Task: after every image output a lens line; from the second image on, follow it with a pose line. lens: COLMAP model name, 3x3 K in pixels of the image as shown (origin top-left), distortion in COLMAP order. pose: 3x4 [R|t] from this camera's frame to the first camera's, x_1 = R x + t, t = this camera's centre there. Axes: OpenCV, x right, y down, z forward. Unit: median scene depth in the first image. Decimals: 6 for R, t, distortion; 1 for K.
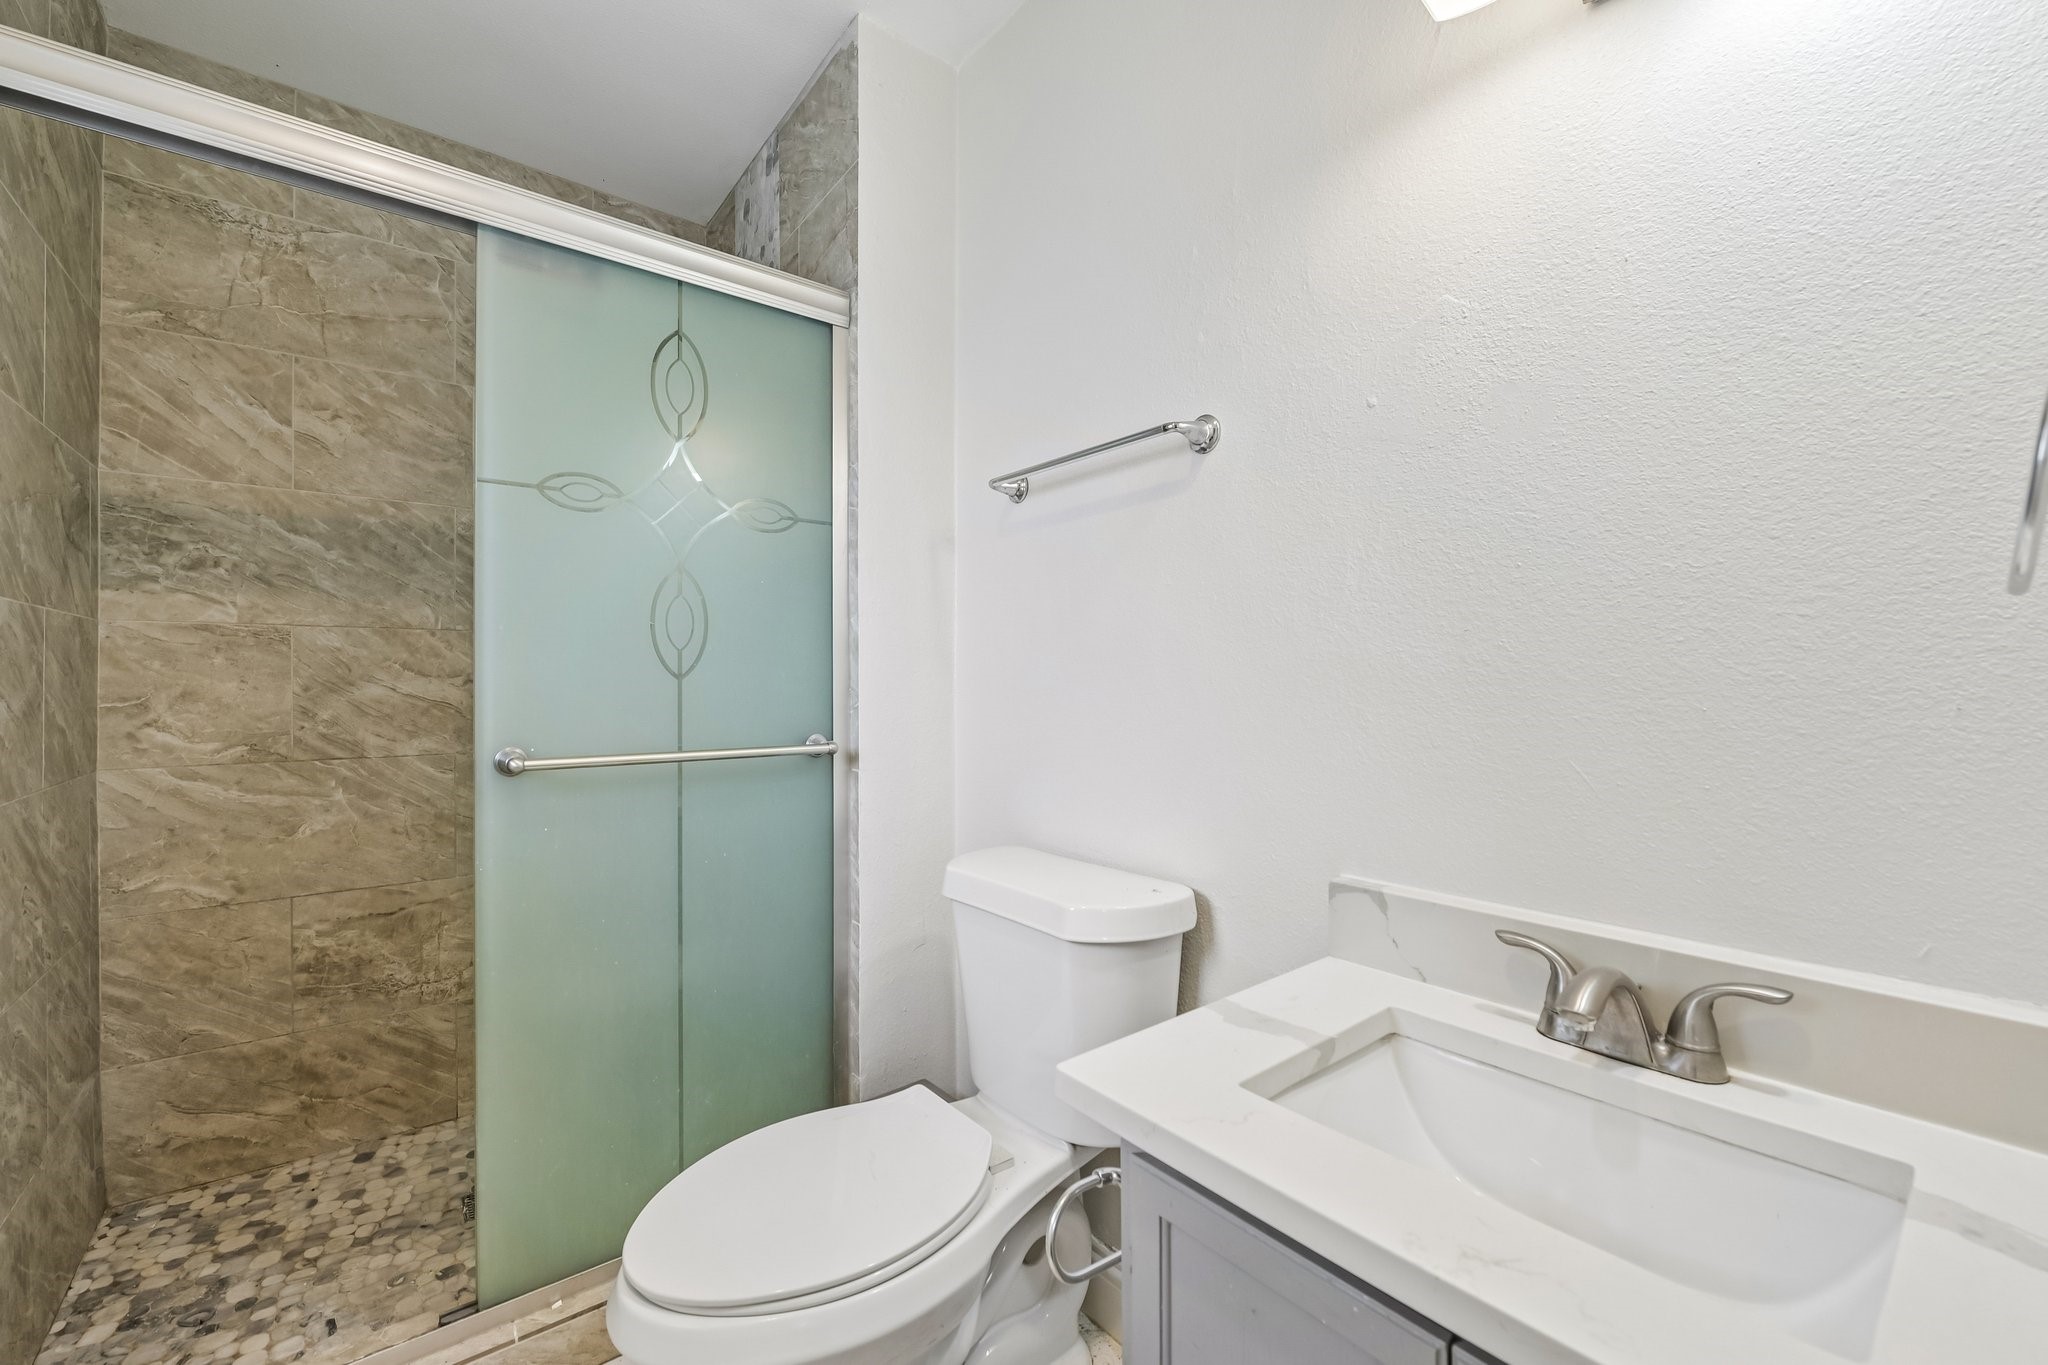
lens RADIAL K [[828.2, 0, 1023.4], [0, 828.2, 682.6], [0, 0, 1]] dist [-0.007268, -0.000878]
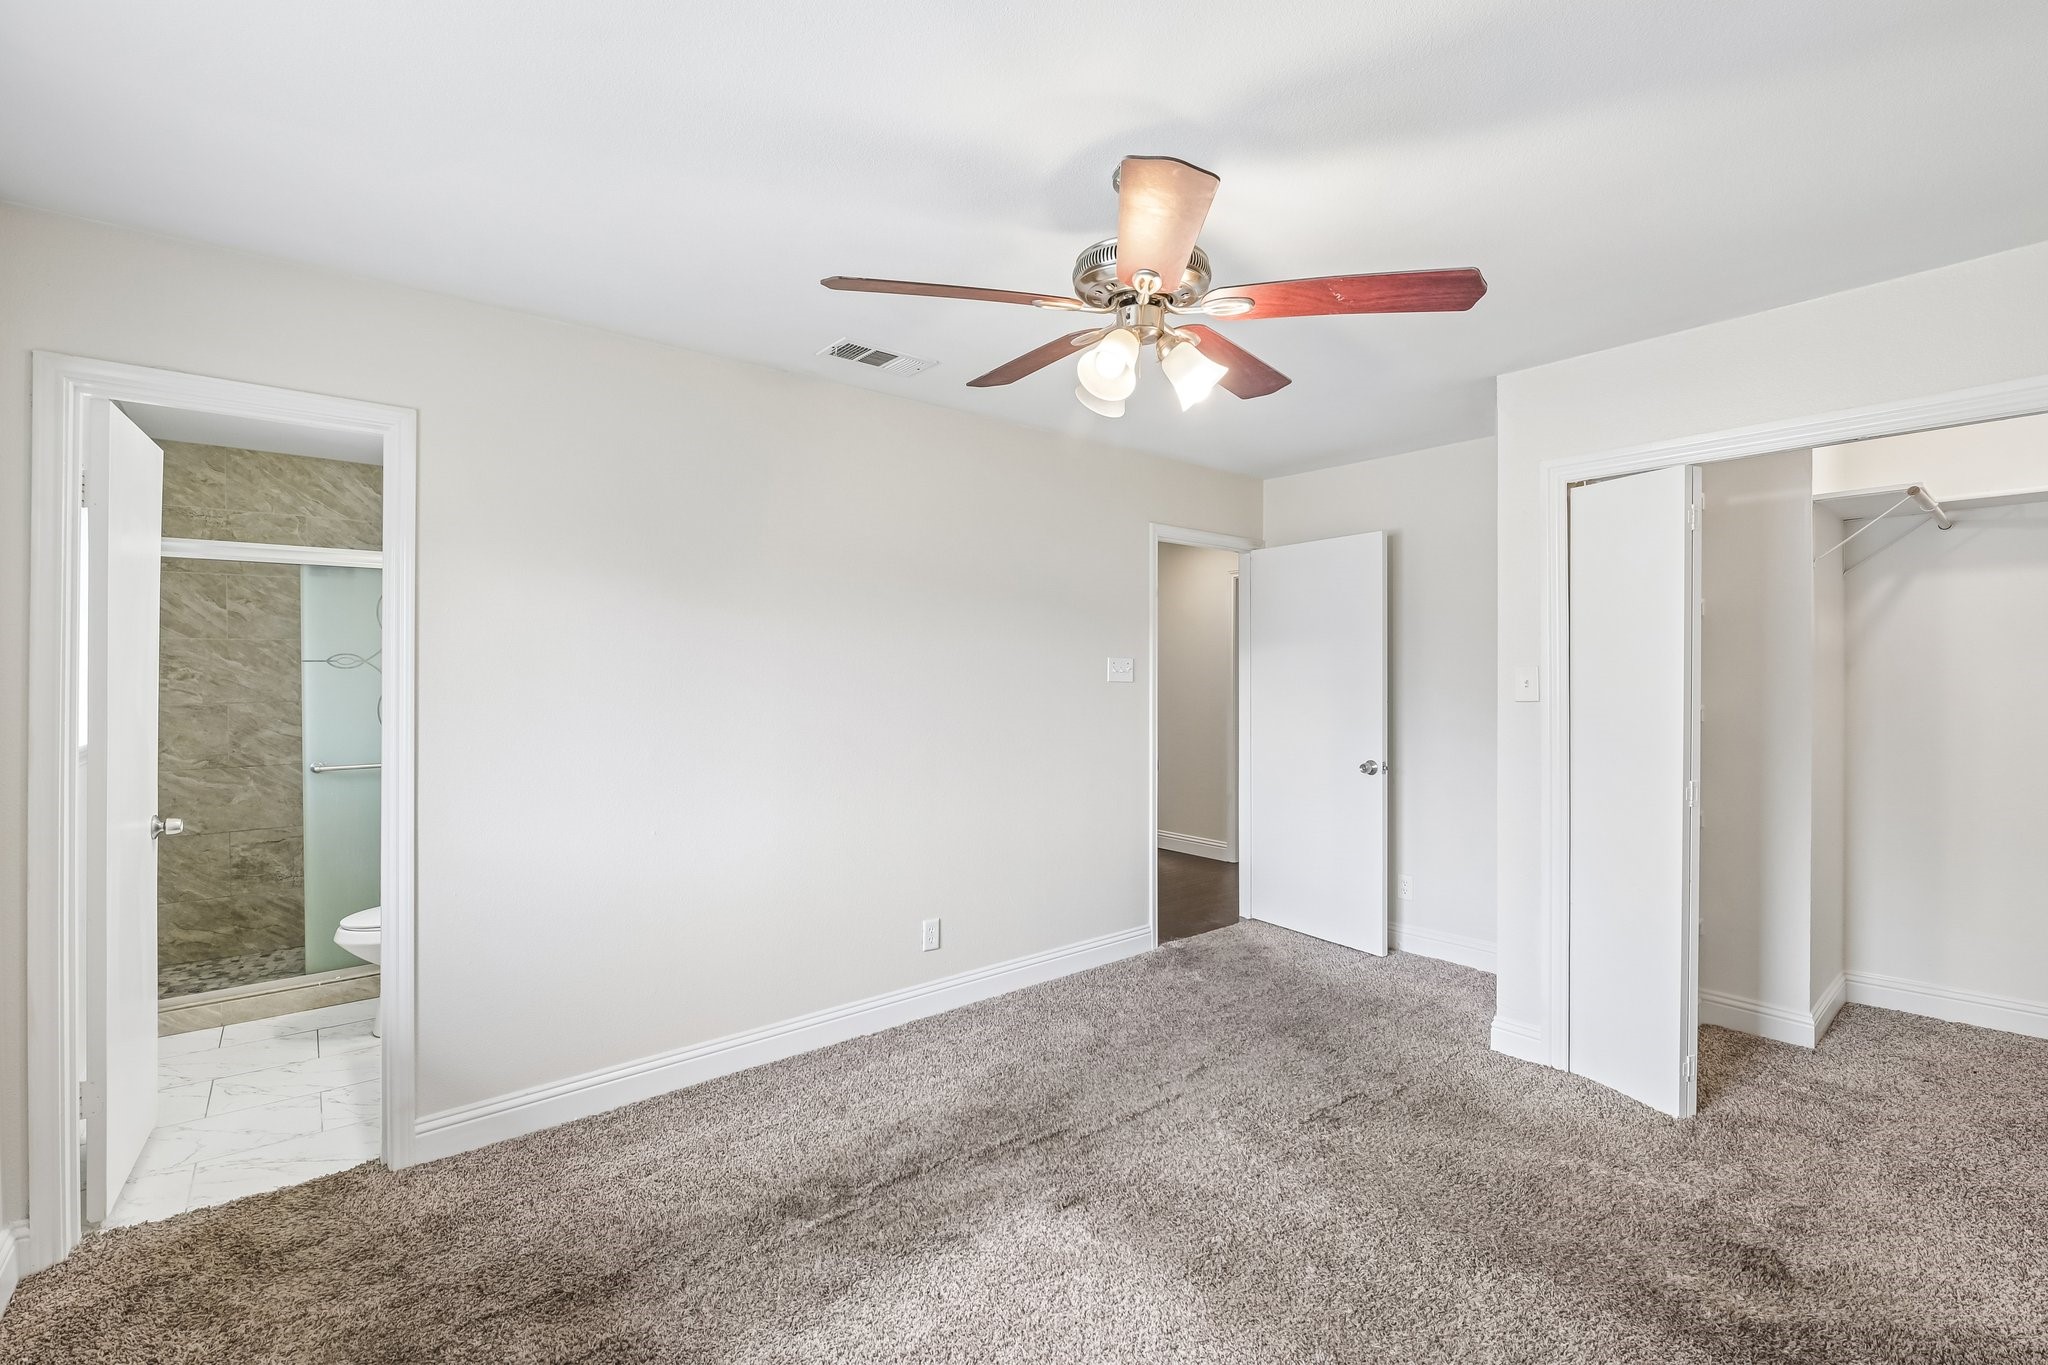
lens RADIAL K [[914.2, 0, 1024.9], [0, 914.2, 683.1], [0, 0, 1]] dist [-0.006596, -0.000850]
pose [[0.999881, -0.007608, 0.013389, 1.123719], [0.007522, 0.999951, 0.006454, -0.121167], [-0.013438, -0.006352, 0.999890, -1.358537]]
